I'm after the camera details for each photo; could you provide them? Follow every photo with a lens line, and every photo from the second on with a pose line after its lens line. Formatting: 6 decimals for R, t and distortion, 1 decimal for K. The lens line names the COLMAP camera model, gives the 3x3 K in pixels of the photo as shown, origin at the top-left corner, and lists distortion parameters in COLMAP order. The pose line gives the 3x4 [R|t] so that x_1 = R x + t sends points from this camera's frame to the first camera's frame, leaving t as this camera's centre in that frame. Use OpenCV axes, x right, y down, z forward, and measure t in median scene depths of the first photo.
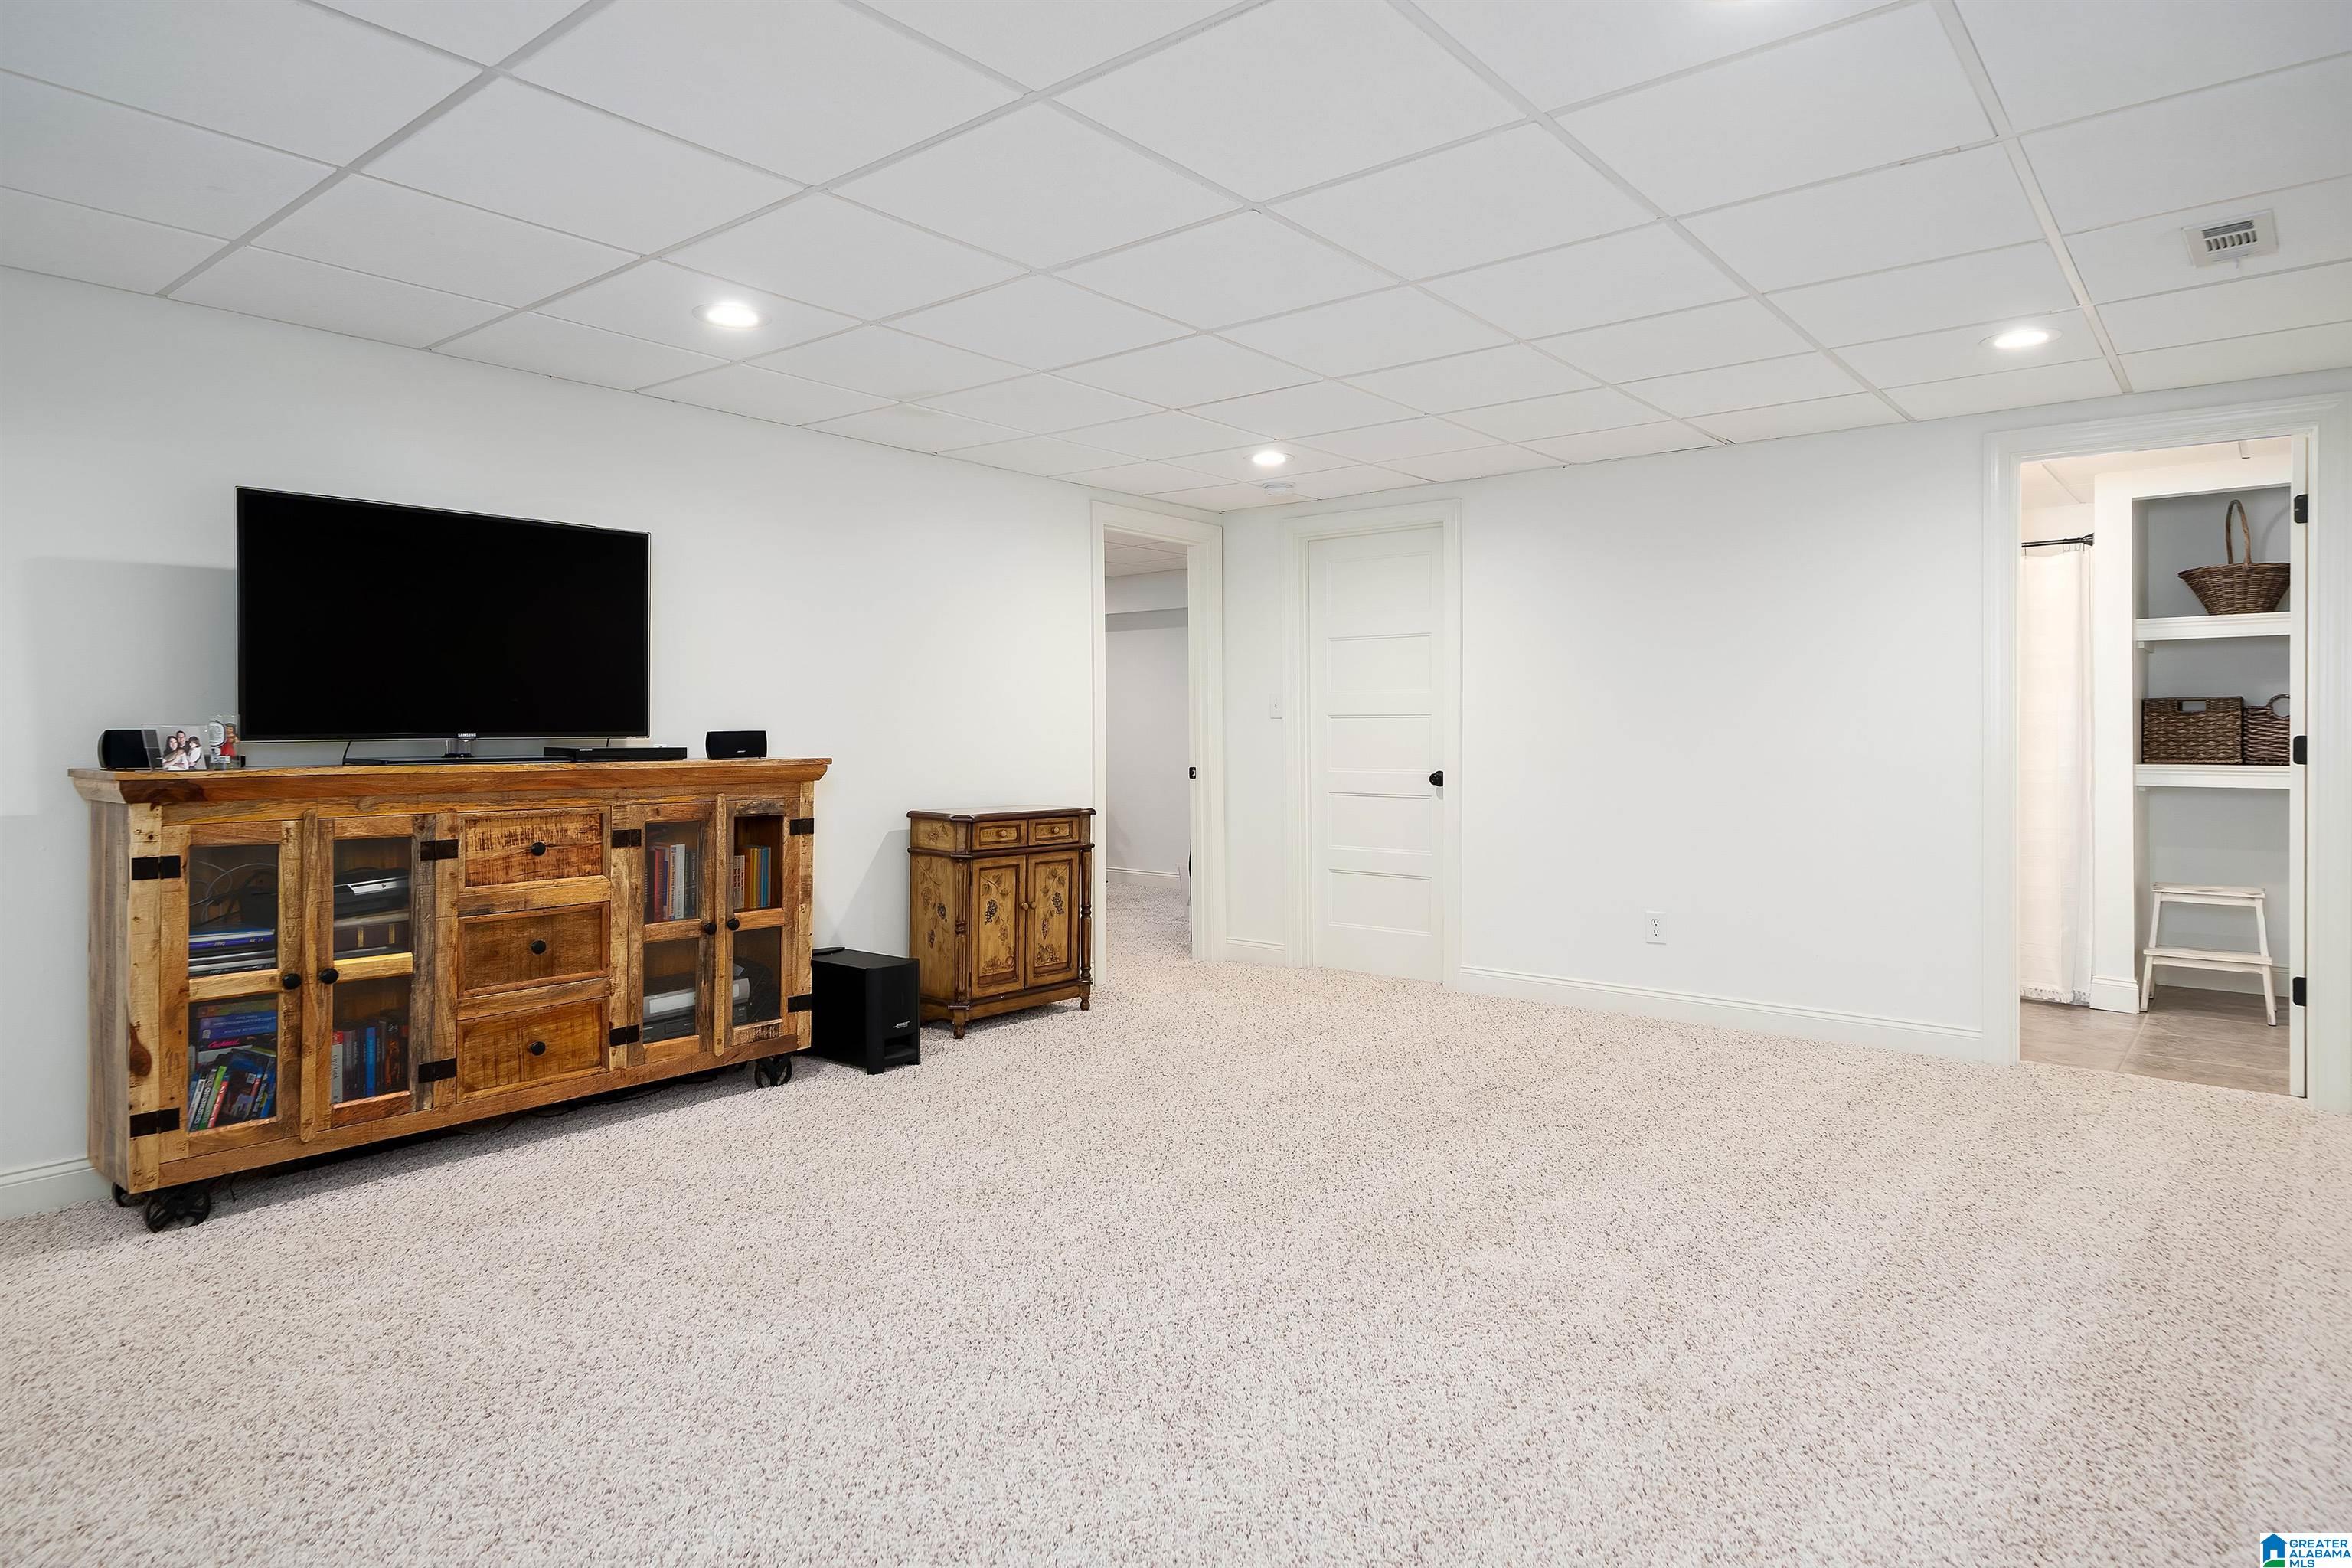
lens RADIAL K [[1353.2, 0, 1175.0], [0, 1353.2, 739.4], [0, 0, 1]] dist [-0.000725, -0.000038]
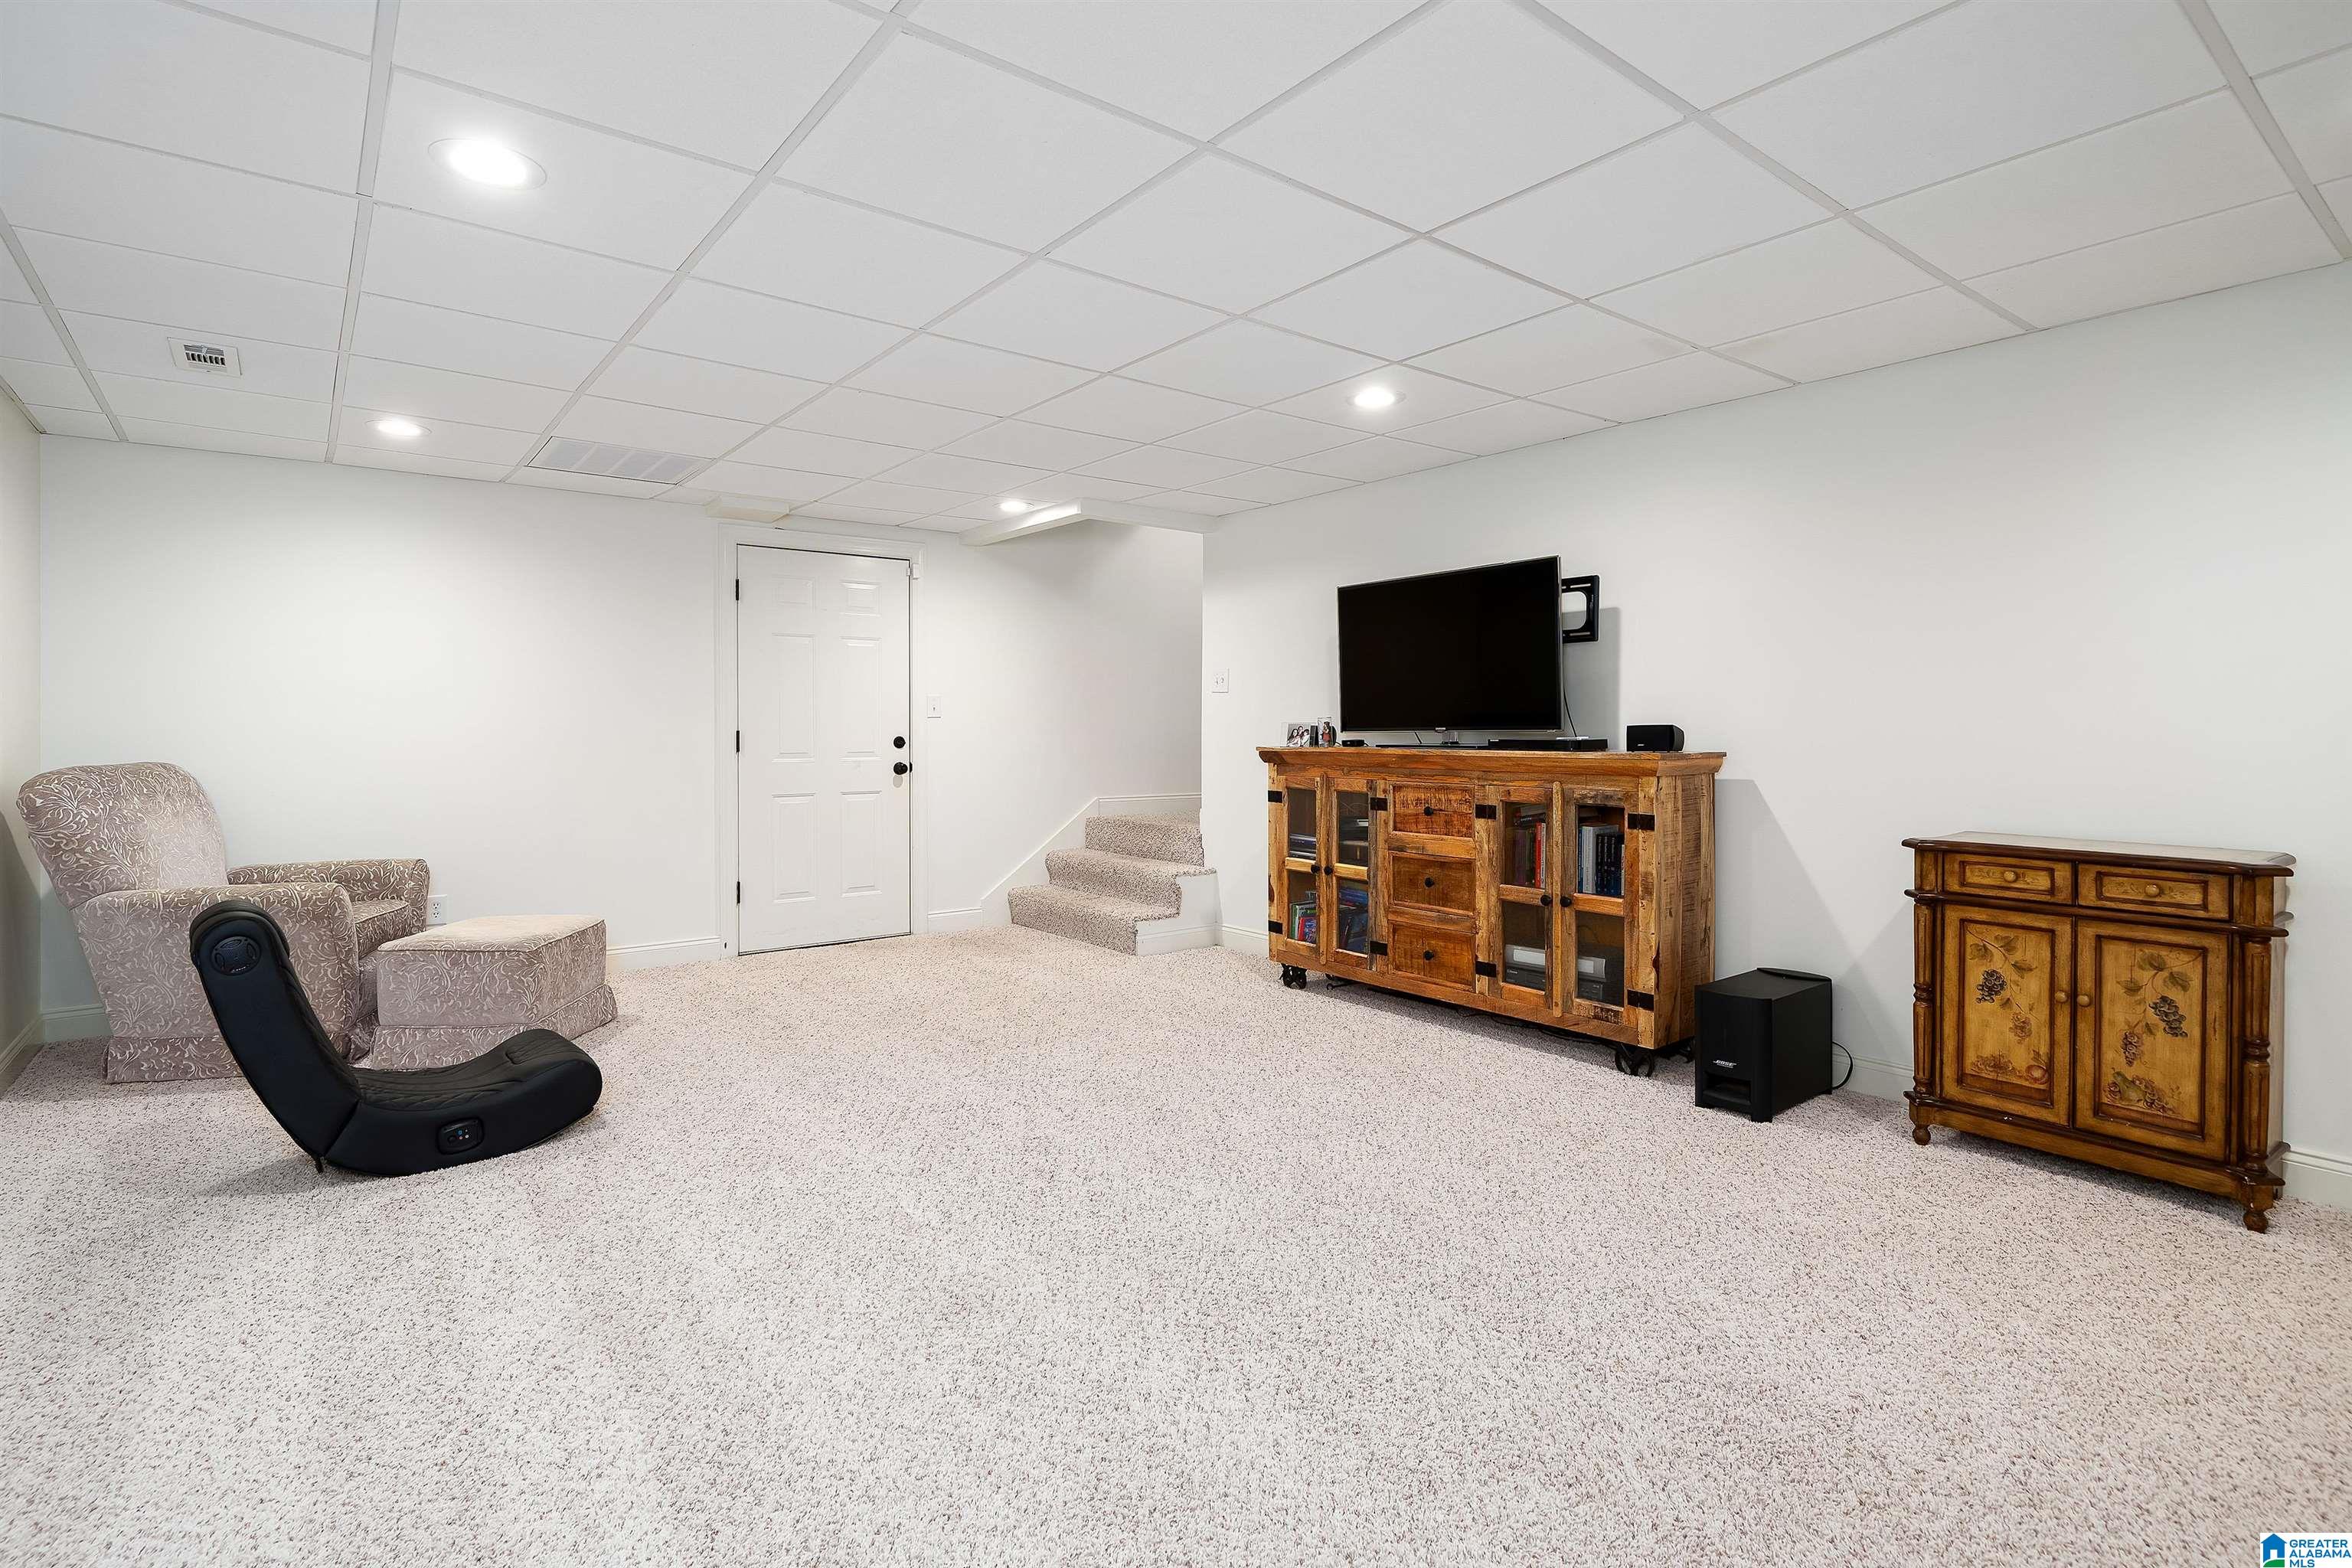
lens RADIAL K [[1140.3, 0, 1175.0], [0, 1140.3, 732.5], [0, 0, 1]] dist [0.001381, 0.000299]
pose [[-0.222815, 0.006811, -0.974837, 0.671829], [-0.000922, 0.999974, 0.007198, -0.007177], [0.974860, 0.002502, -0.222803, 0.936846]]
